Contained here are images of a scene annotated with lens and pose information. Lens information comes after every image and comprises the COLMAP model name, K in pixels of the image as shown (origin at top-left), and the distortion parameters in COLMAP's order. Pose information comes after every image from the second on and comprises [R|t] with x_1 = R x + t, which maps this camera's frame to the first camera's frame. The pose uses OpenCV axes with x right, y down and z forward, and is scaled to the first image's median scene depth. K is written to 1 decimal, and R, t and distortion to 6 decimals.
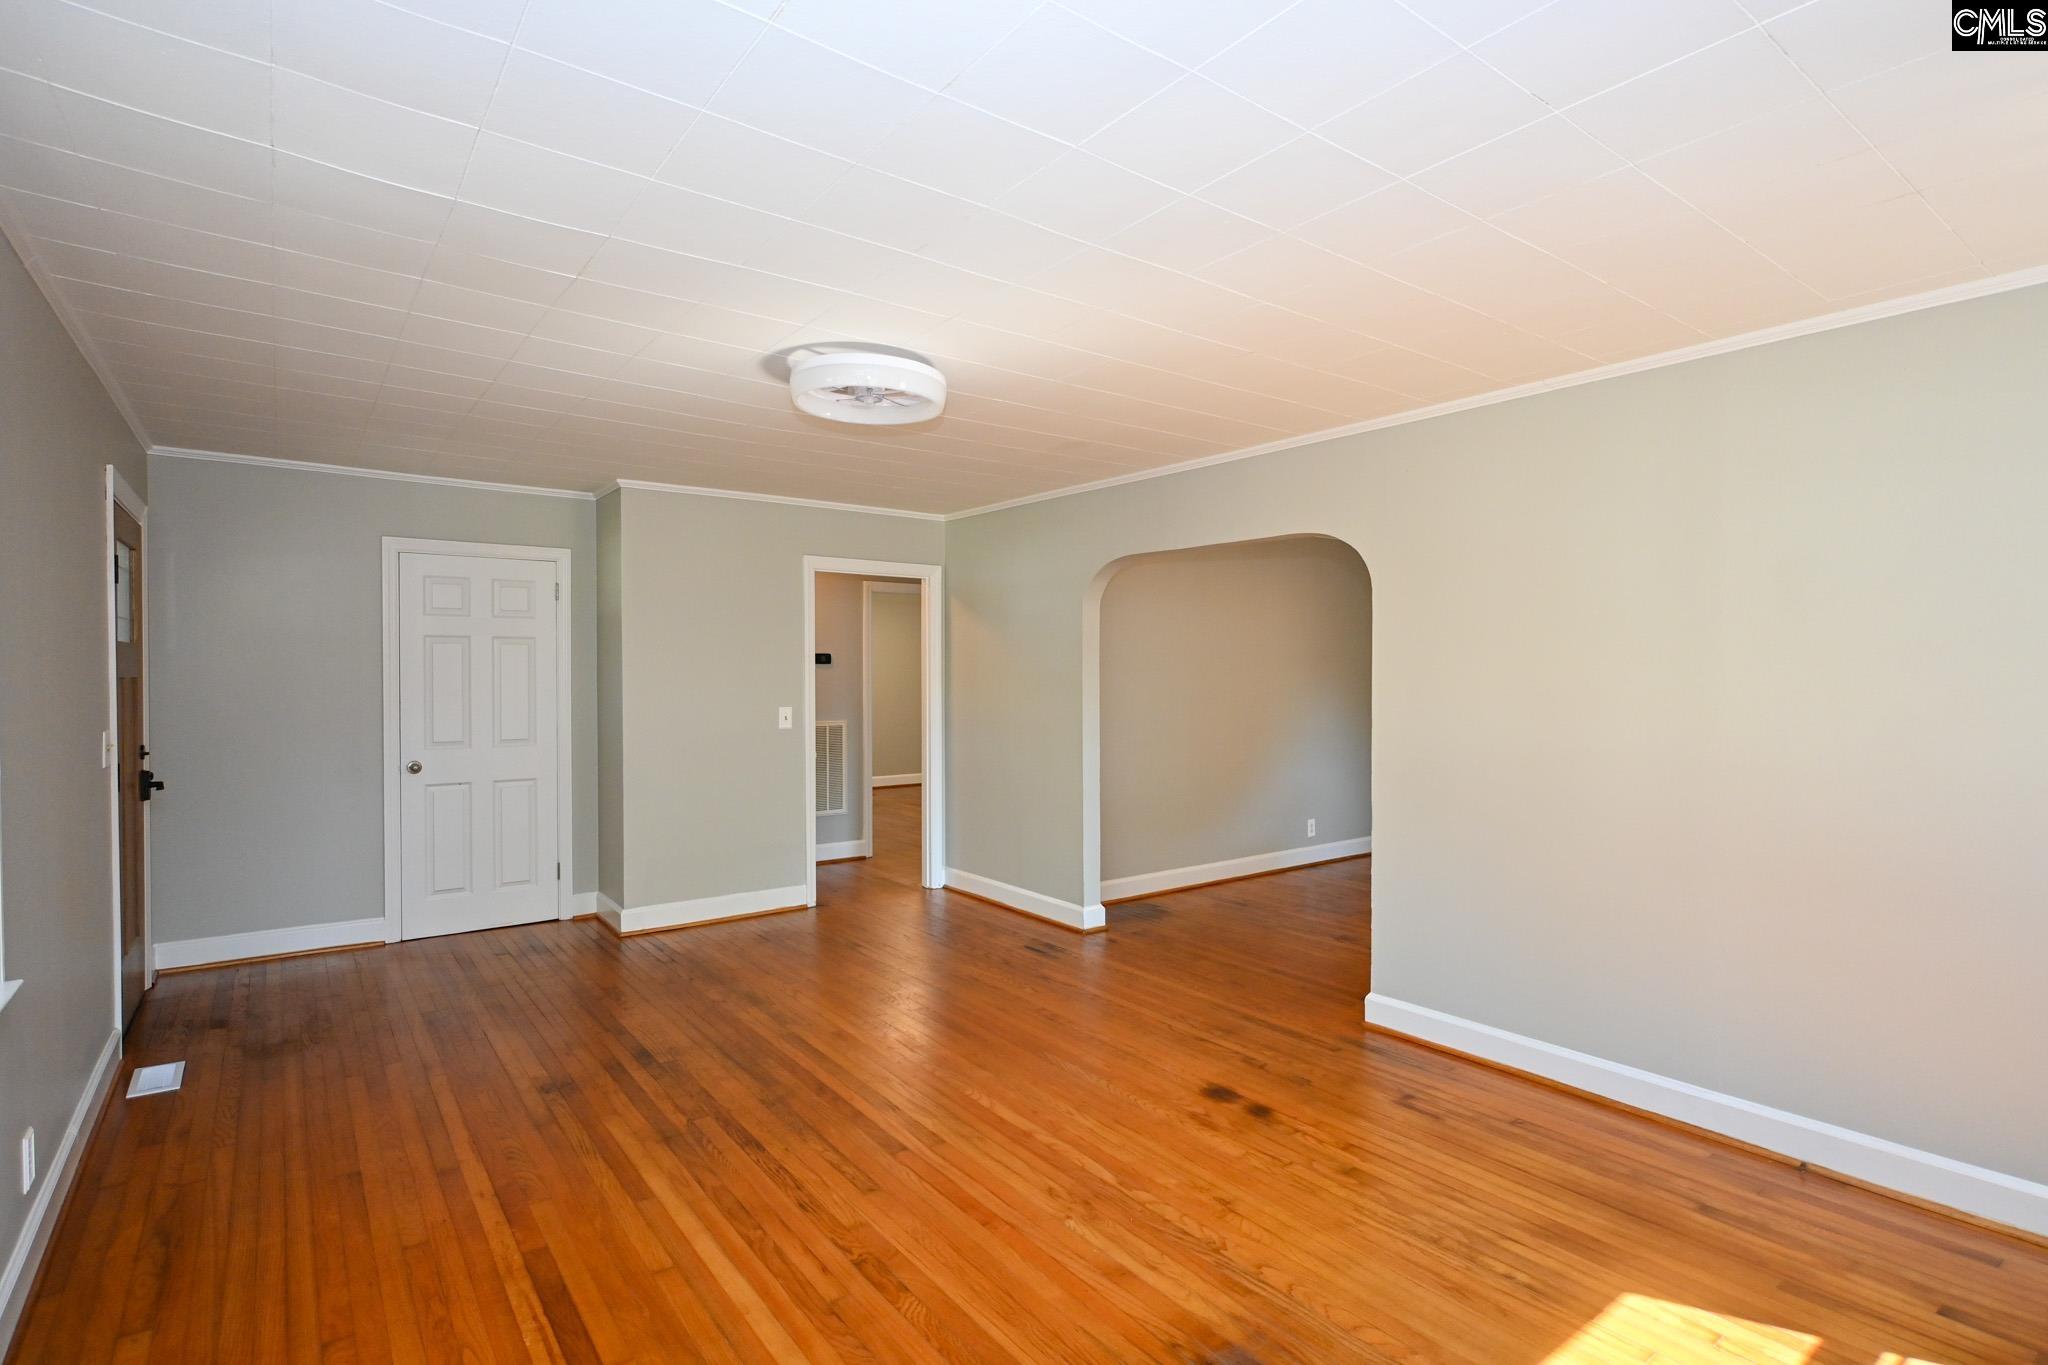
lens RADIAL K [[1010.5, 0, 1033.6], [0, 1010.5, 672.7], [0, 0, 1]] dist [0.002441, 0.000298]
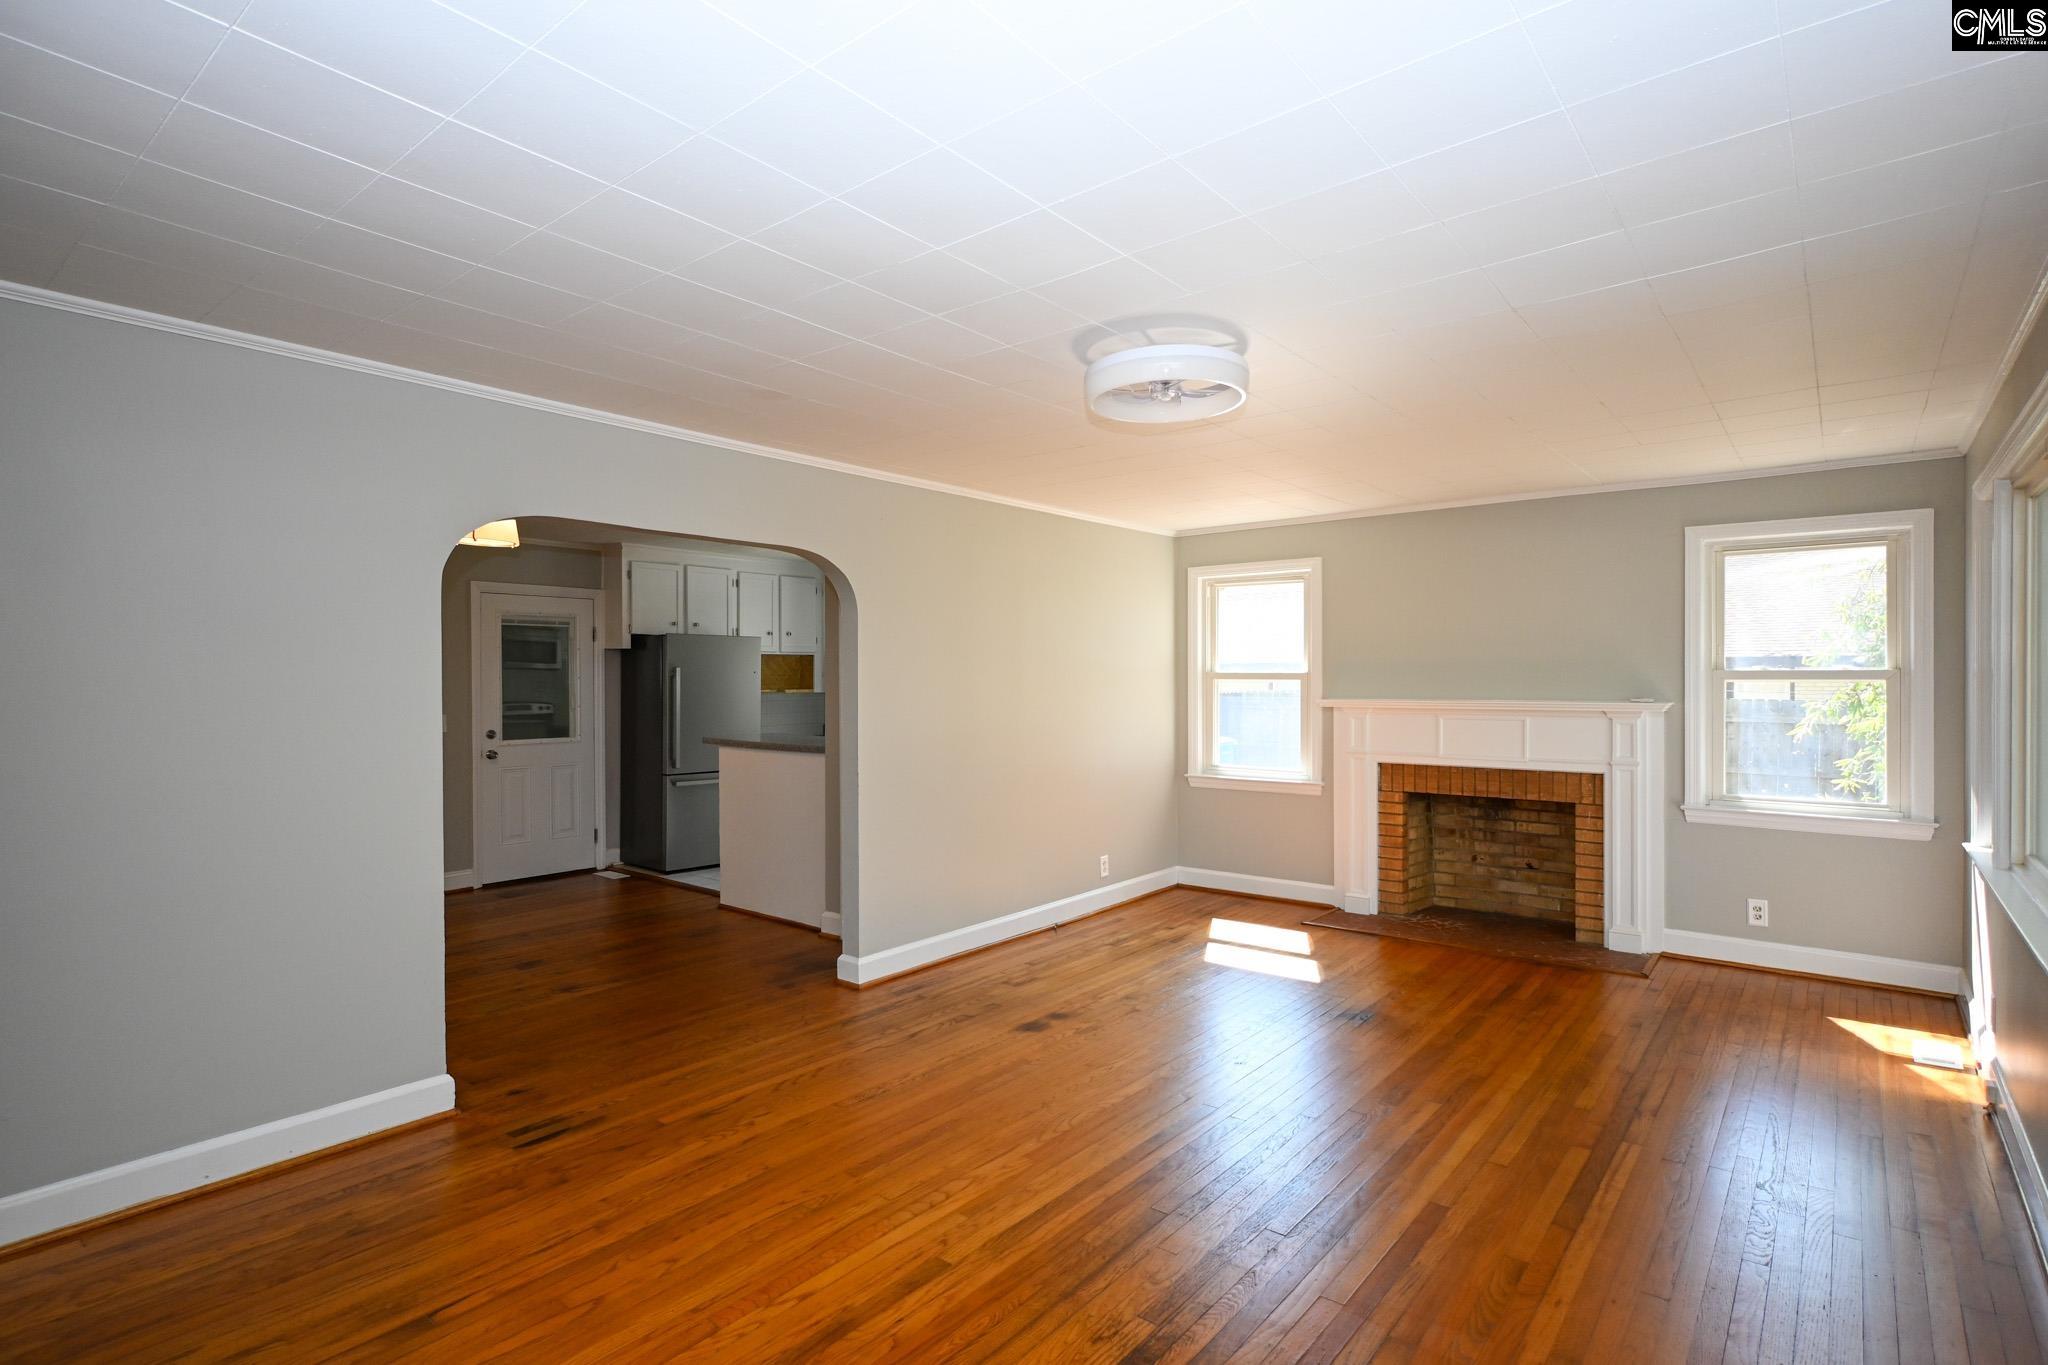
lens RADIAL K [[1010.5, 0, 1017.1], [0, 1010.5, 688.5], [0, 0, 1]] dist [0.002441, 0.000298]
pose [[-0.236942, -0.005966, 0.971505, -1.043250], [0.003219, 0.999971, 0.006926, -0.004707], [-0.971518, 0.004768, -0.236916, 1.358734]]
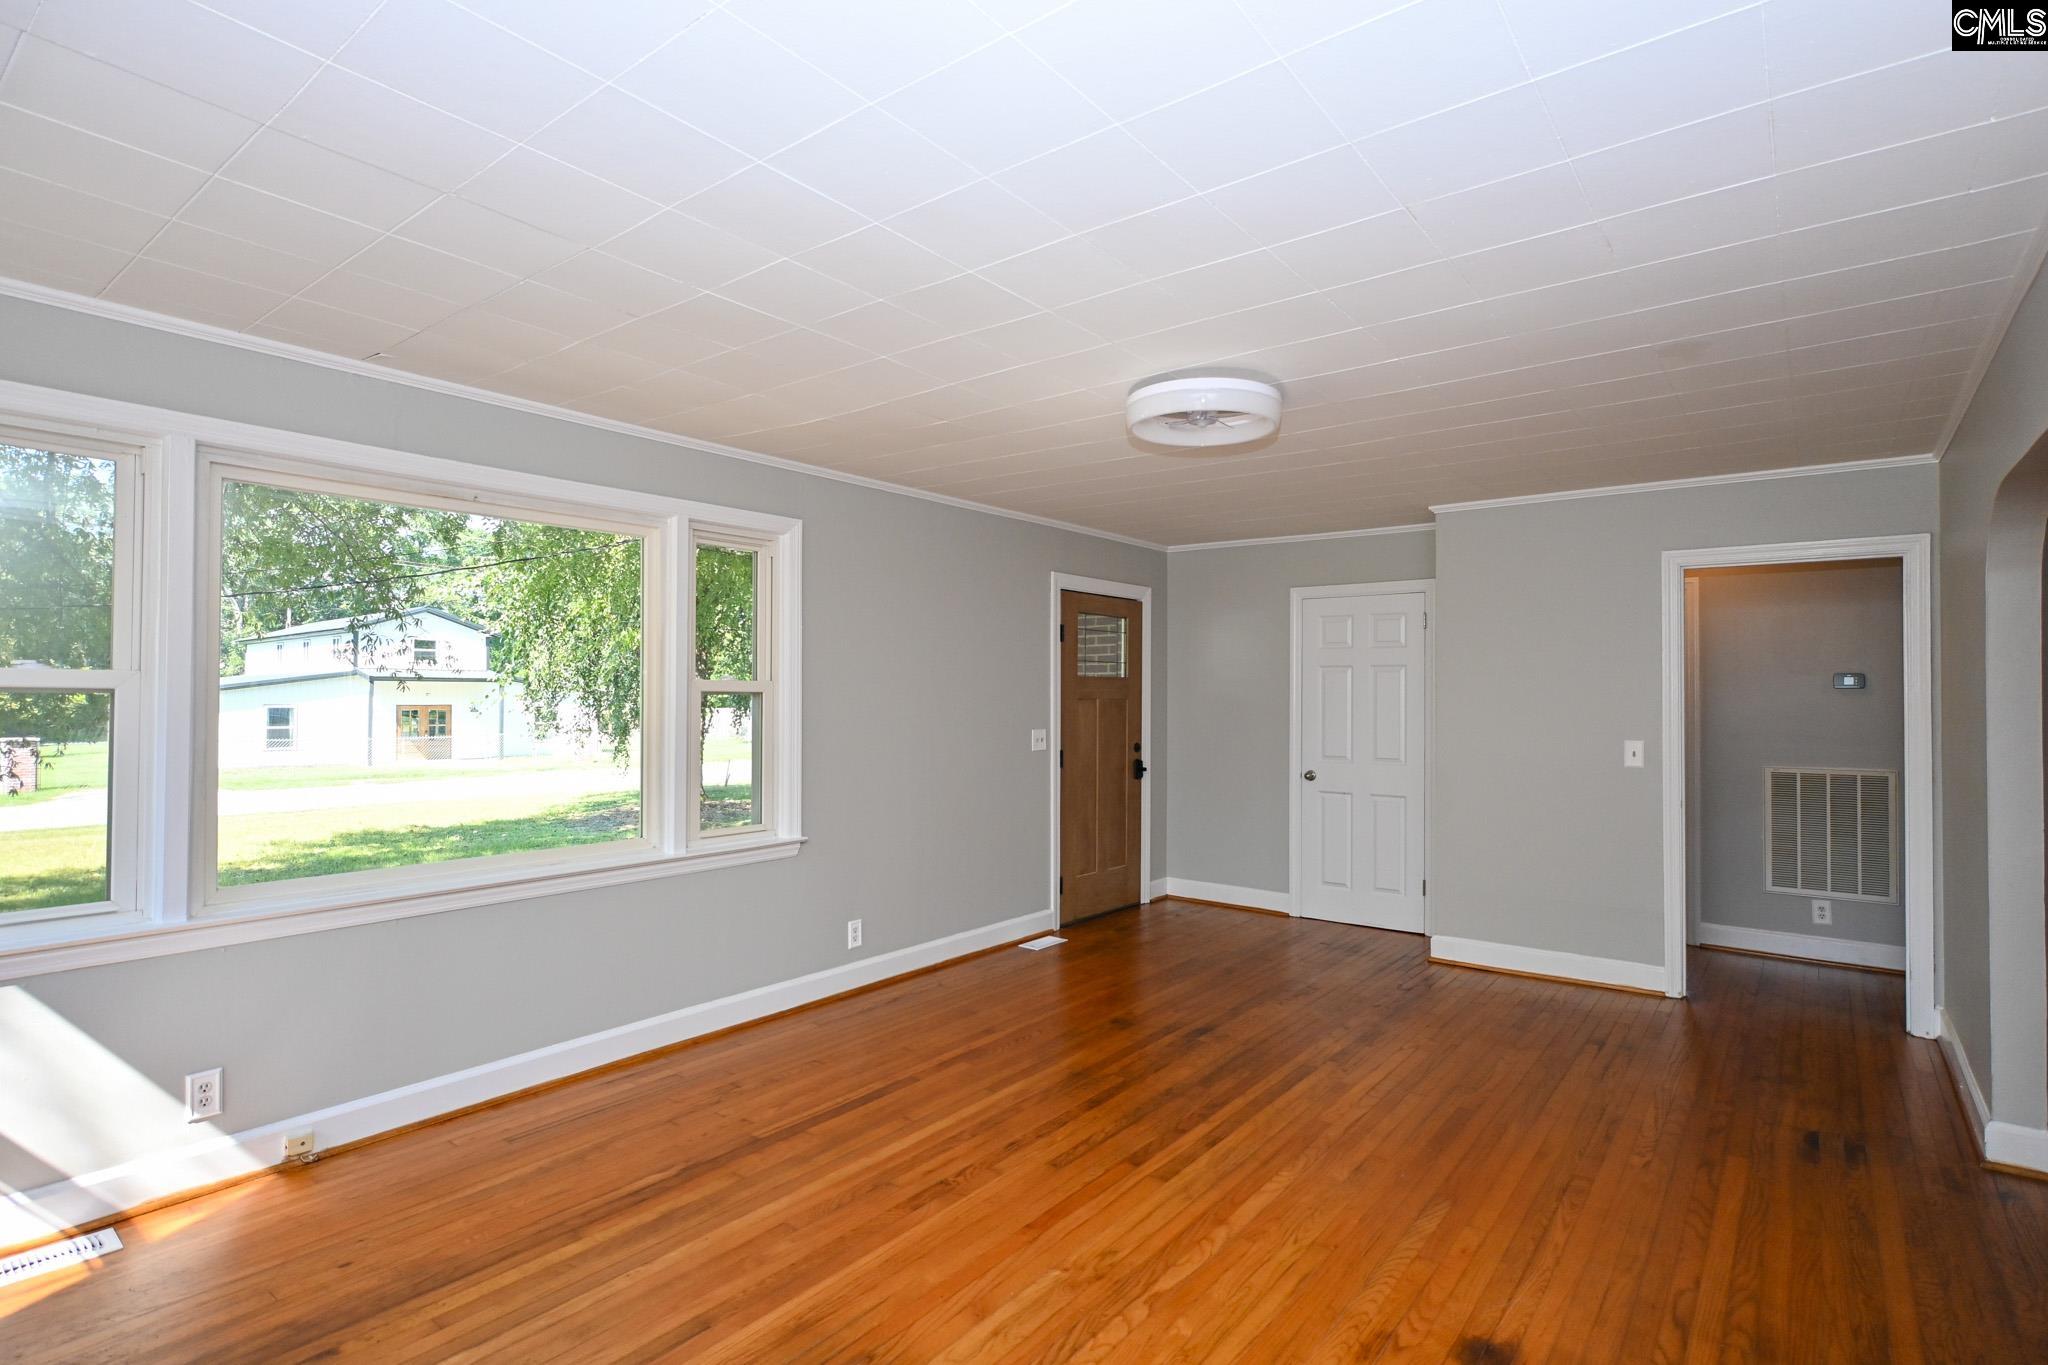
lens RADIAL K [[1010.5, 0, 1031.6], [0, 1010.5, 683.6], [0, 0, 1]] dist [0.002441, 0.000298]
pose [[0.269127, -0.011850, -0.963032, 0.753226], [-0.006239, 0.999882, -0.014047, 0.003819], [0.963084, 0.009789, 0.269022, 0.568430]]
